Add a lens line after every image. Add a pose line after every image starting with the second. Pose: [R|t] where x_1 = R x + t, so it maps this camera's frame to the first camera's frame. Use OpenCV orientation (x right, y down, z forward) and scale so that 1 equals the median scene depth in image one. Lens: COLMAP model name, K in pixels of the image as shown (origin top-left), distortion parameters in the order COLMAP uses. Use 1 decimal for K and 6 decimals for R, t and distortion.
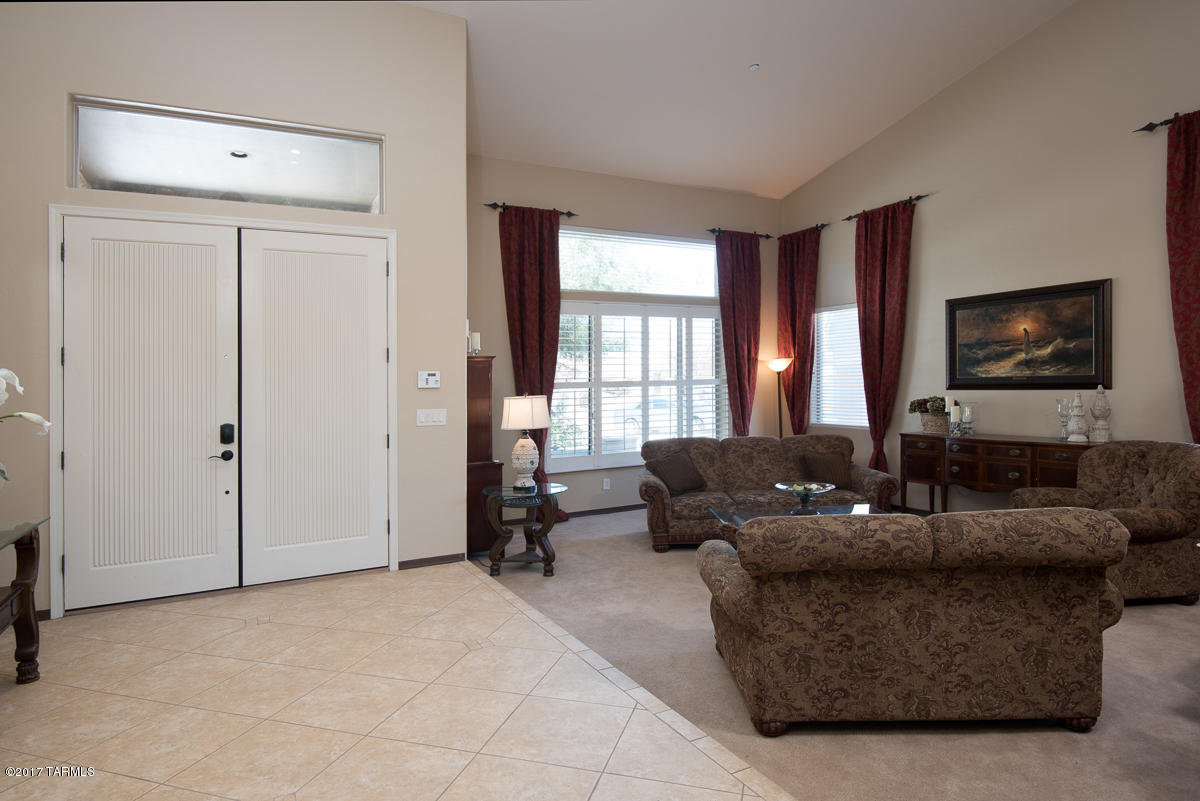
lens RADIAL K [[675.4, 0, 601.2], [0, 675.4, 405.8], [0, 0, 1]] dist [-0.019753, -0.014751]
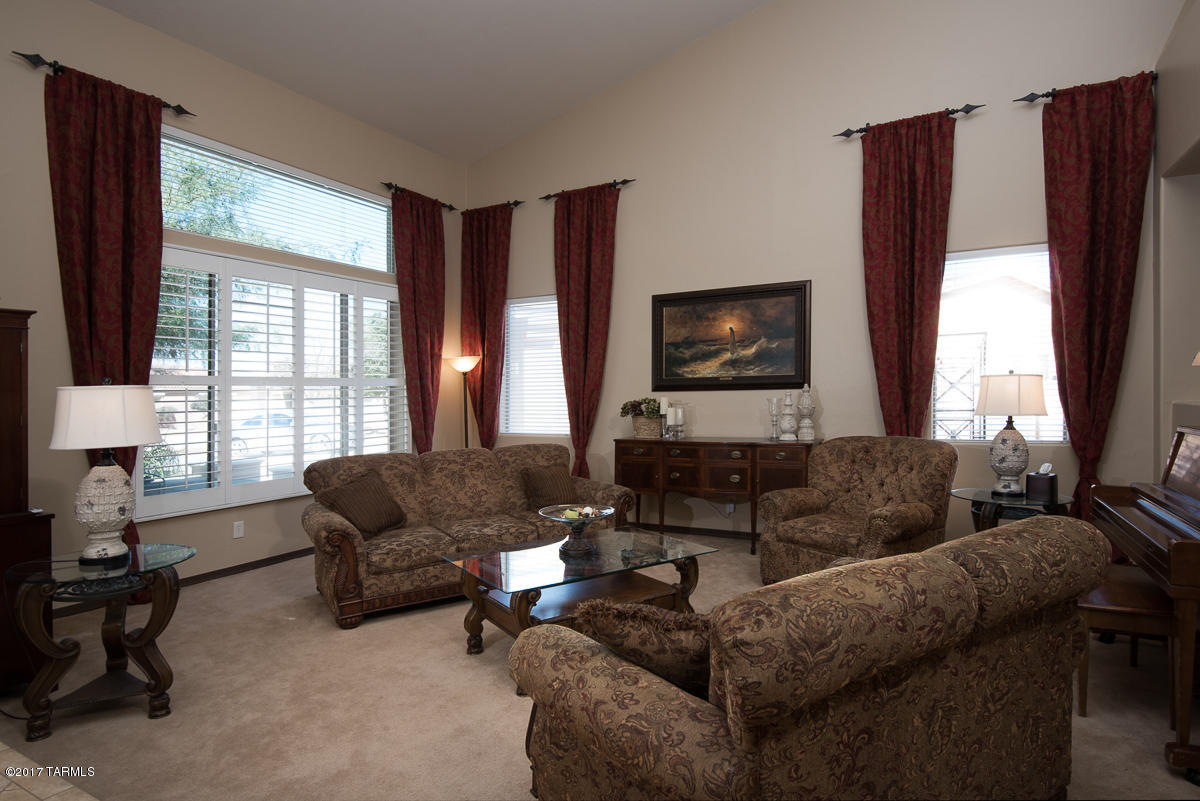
lens RADIAL K [[675.4, 0, 611.7], [0, 675.4, 406.5], [0, 0, 1]] dist [-0.019753, -0.014751]
pose [[0.842648, -0.006107, 0.538430, -0.043834], [0.019728, 0.999614, -0.019537, 0.015921], [-0.538103, 0.027085, 0.842444, 0.268190]]
